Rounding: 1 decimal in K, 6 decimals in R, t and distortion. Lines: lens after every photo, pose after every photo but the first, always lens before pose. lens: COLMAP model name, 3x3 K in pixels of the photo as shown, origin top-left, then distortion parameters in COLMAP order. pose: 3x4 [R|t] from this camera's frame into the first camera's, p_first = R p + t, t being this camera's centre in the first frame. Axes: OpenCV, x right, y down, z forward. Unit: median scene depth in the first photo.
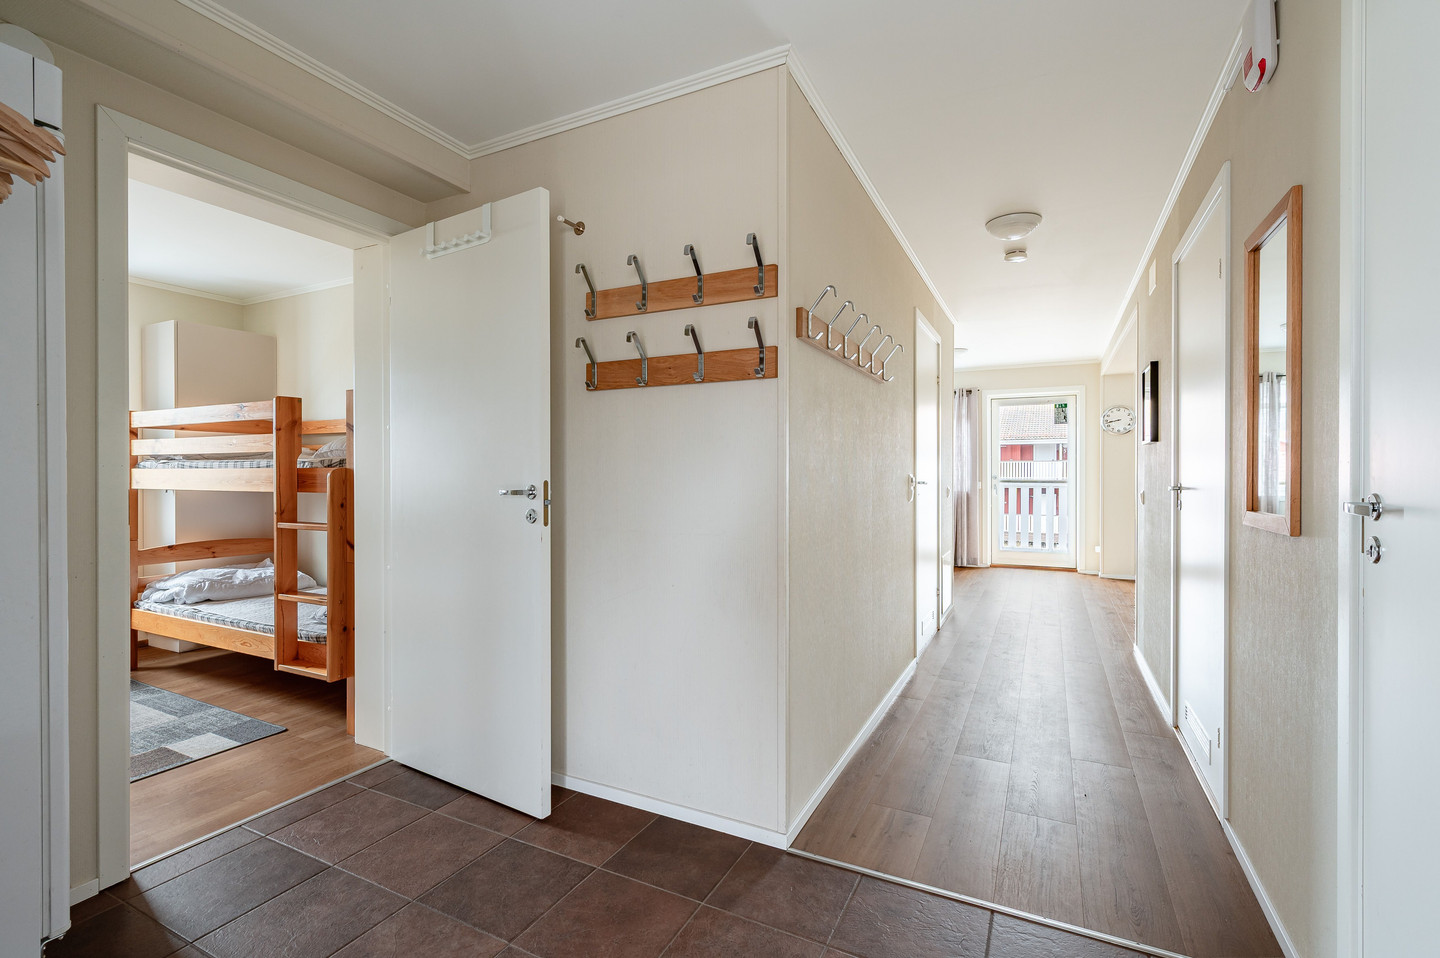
lens RADIAL K [[628.8, 0, 720.0], [0, 628.8, 479.0], [0, 0, 1]] dist [0.001247, 0.000814]
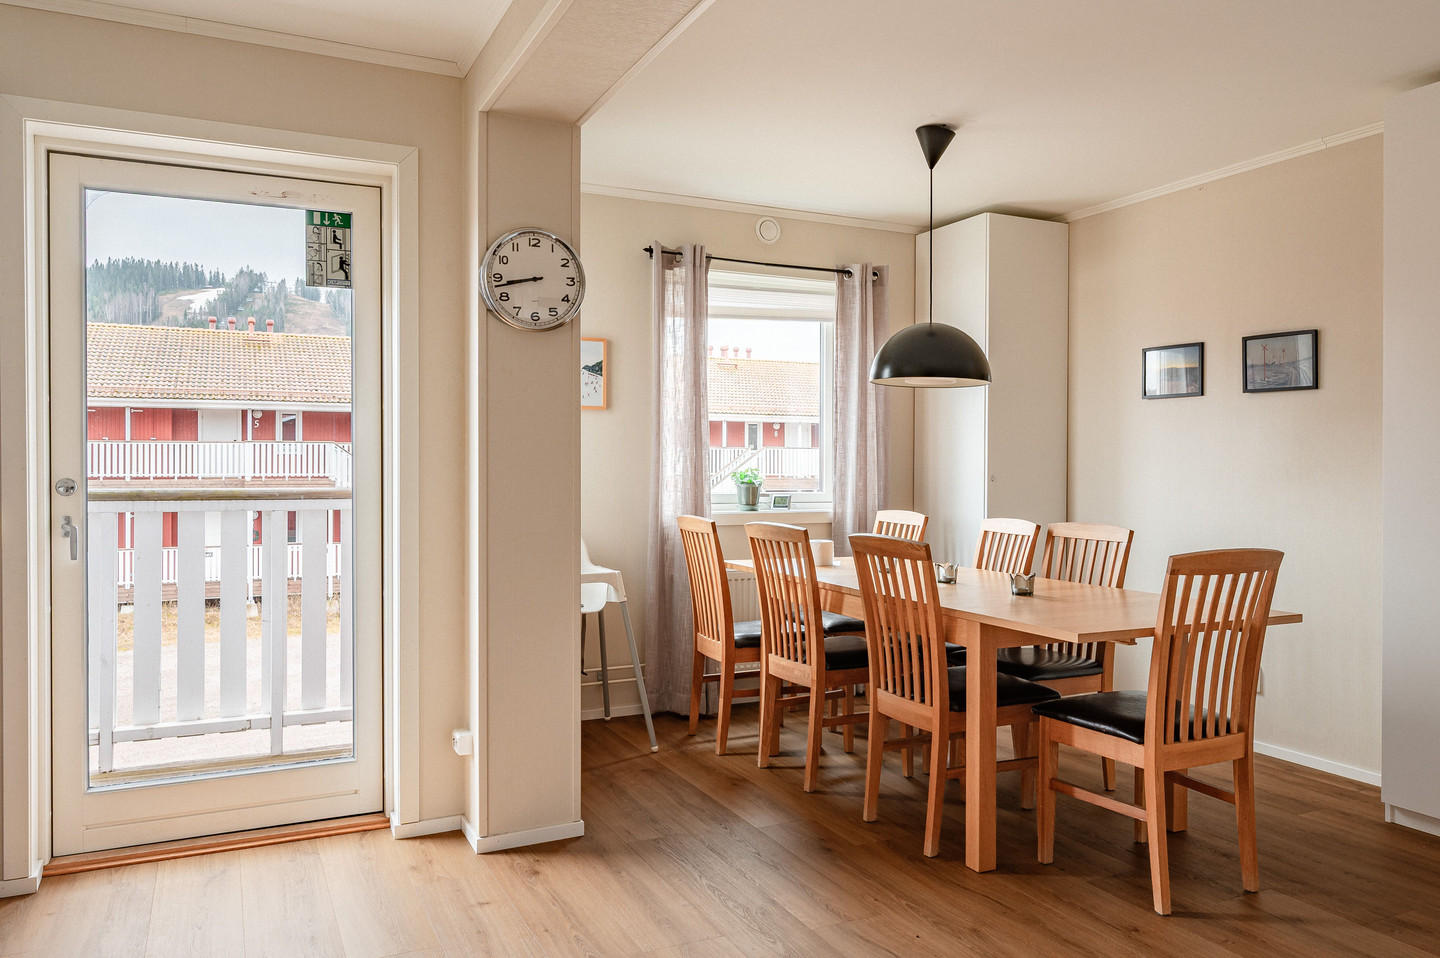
lens RADIAL K [[1077.2, 0, 772.7], [0, 1077.2, 475.1], [0, 0, 1]] dist [-0.002245, -0.003231]
pose [[0.577662, -0.006965, 0.816246, 0.272696], [0.007036, 0.999969, 0.003554, -0.006370], [-0.816246, 0.003690, 0.577693, 0.575884]]
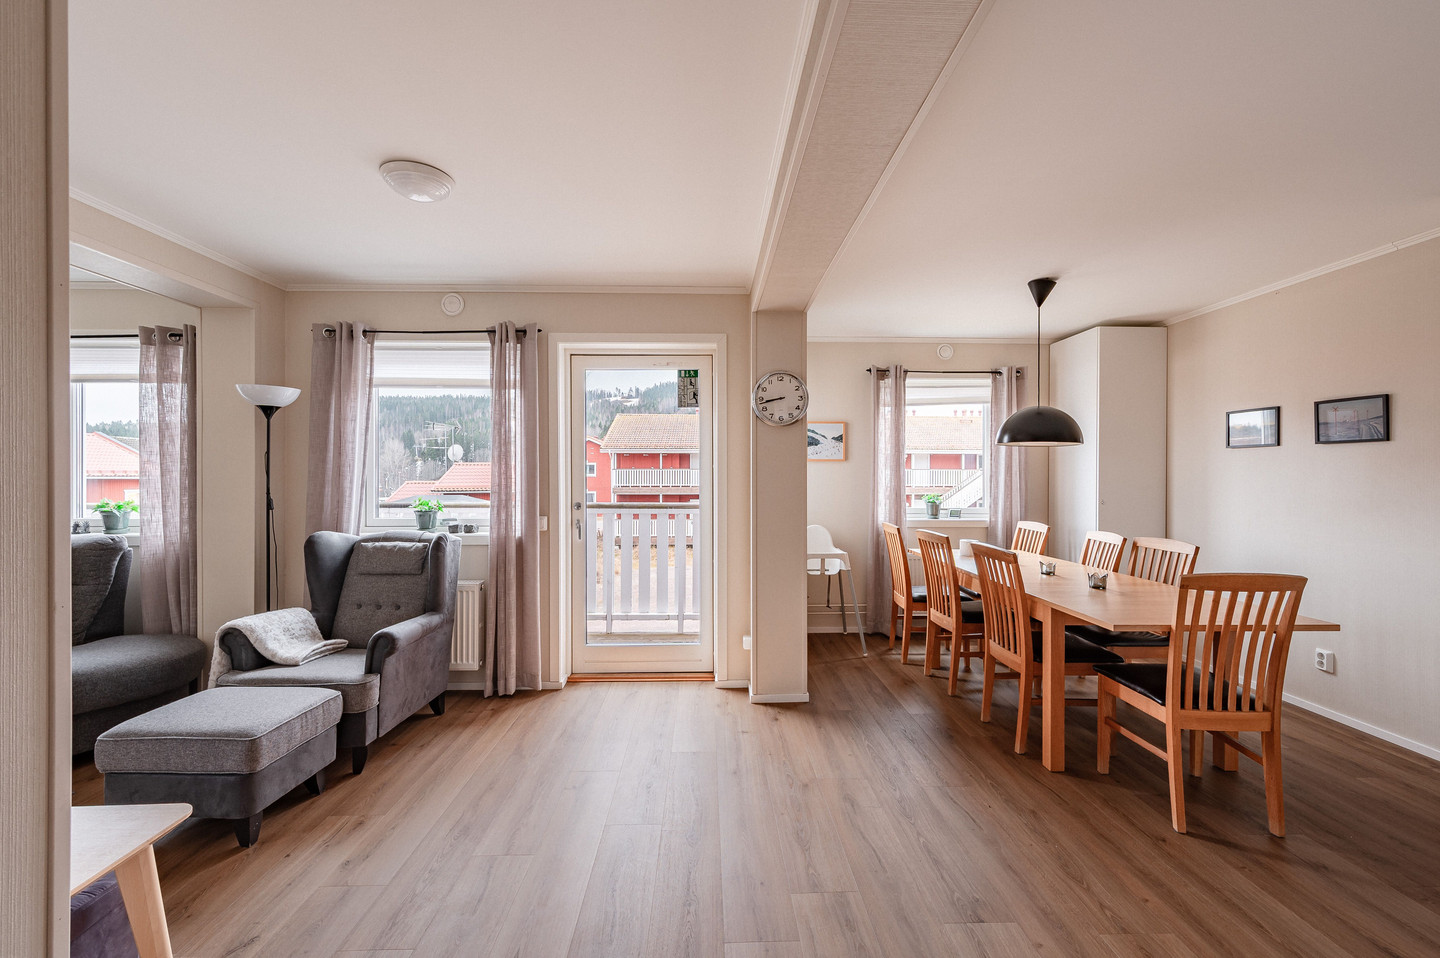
lens RADIAL K [[584.6, 0, 720.0], [0, 584.6, 479.0], [0, 0, 1]] dist [0.001771, 0.000445]
pose [[0.876007, -0.001522, 0.482297, 0.321035], [0.005282, 0.999965, -0.006437, -0.021483], [-0.482270, 0.008187, 0.875984, 0.542713]]
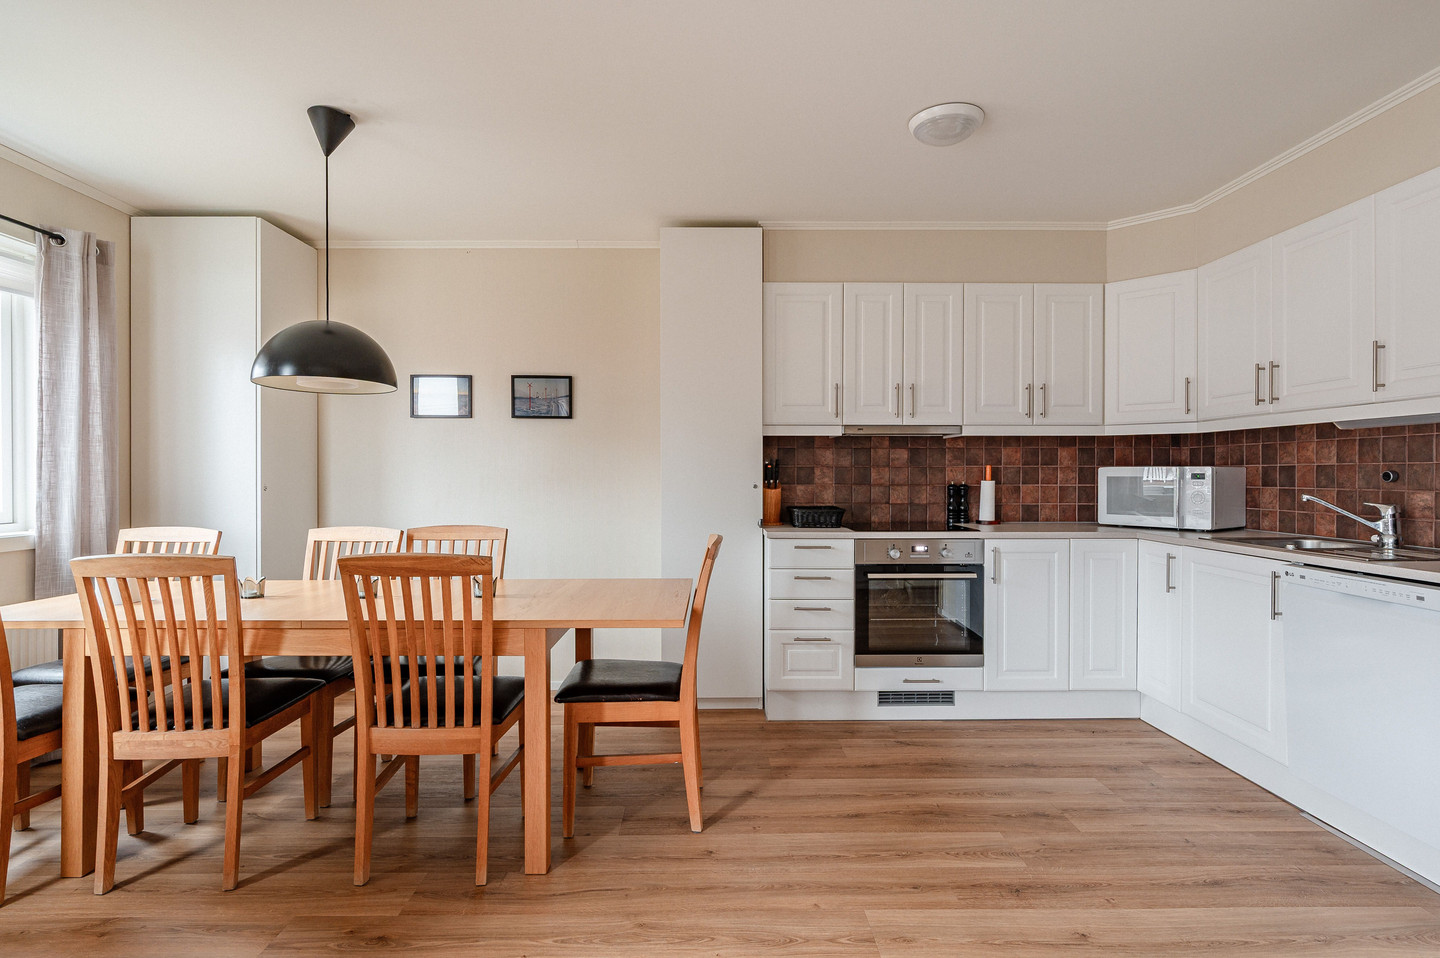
lens RADIAL K [[732.5, 0, 720.0], [0, 732.5, 479.0], [0, 0, 1]] dist [0.000043, 0.000492]
pose [[-0.471511, -0.007765, 0.881826, 0.370633], [0.012615, 0.999800, 0.015549, -0.010029], [-0.881770, 0.018456, -0.471319, 0.823248]]
